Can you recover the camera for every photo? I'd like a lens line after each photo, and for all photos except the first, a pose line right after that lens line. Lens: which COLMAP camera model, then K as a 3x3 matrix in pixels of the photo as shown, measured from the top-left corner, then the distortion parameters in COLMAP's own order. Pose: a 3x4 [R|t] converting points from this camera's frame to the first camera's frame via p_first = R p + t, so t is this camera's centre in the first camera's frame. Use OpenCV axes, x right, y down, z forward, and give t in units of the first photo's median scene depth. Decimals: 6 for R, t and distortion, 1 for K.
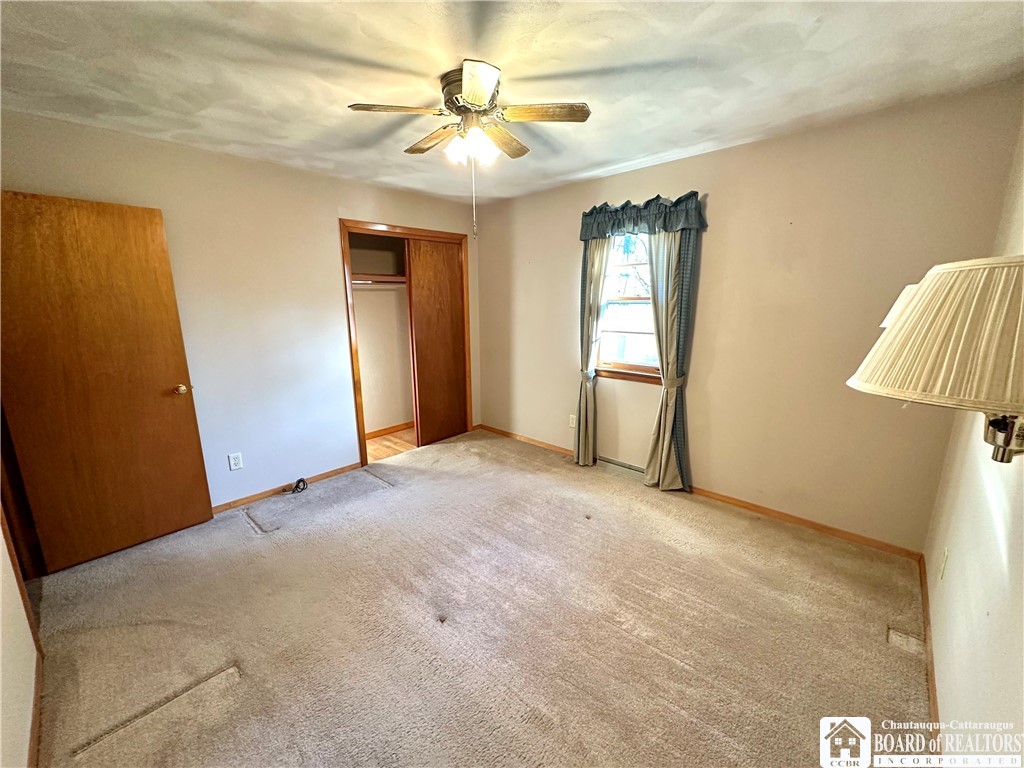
lens RADIAL K [[406.9, 0, 512.7], [0, 406.9, 386.0], [0, 0, 1]] dist [-0.002821, -0.000069]
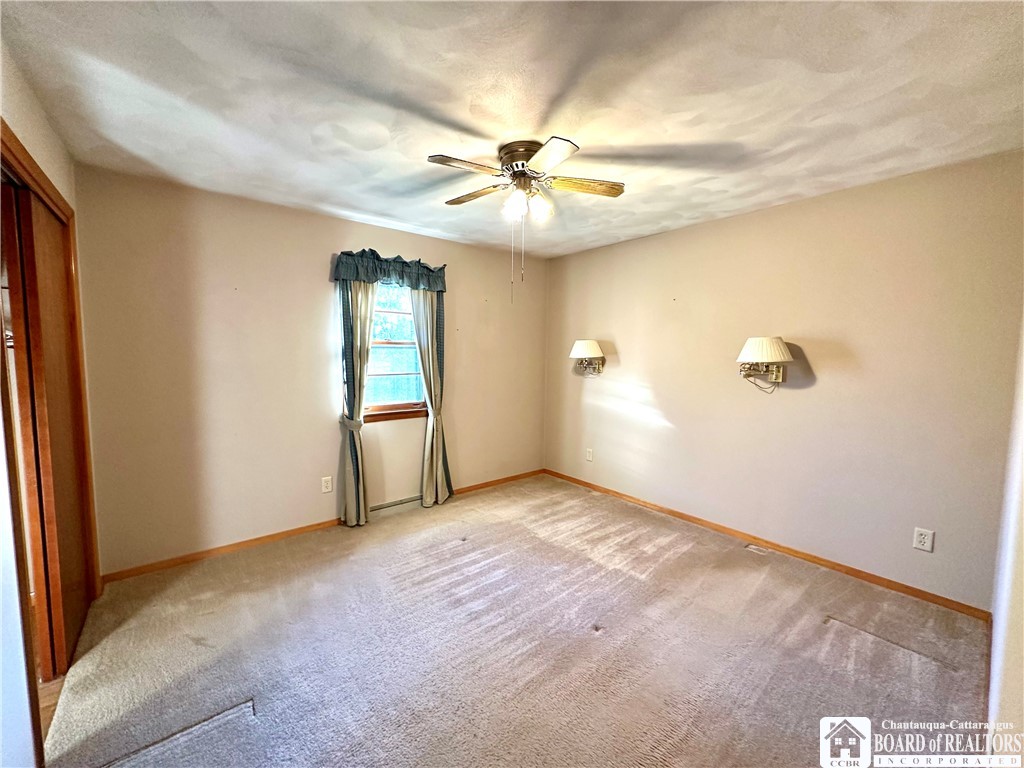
lens RADIAL K [[406.9, 0, 516.2], [0, 406.9, 386.7], [0, 0, 1]] dist [-0.002821, -0.000069]
pose [[0.128065, -0.082221, 0.988352, -0.708708], [0.195828, 0.979034, 0.056072, -0.095240], [-0.972240, 0.186366, 0.141481, 0.534148]]
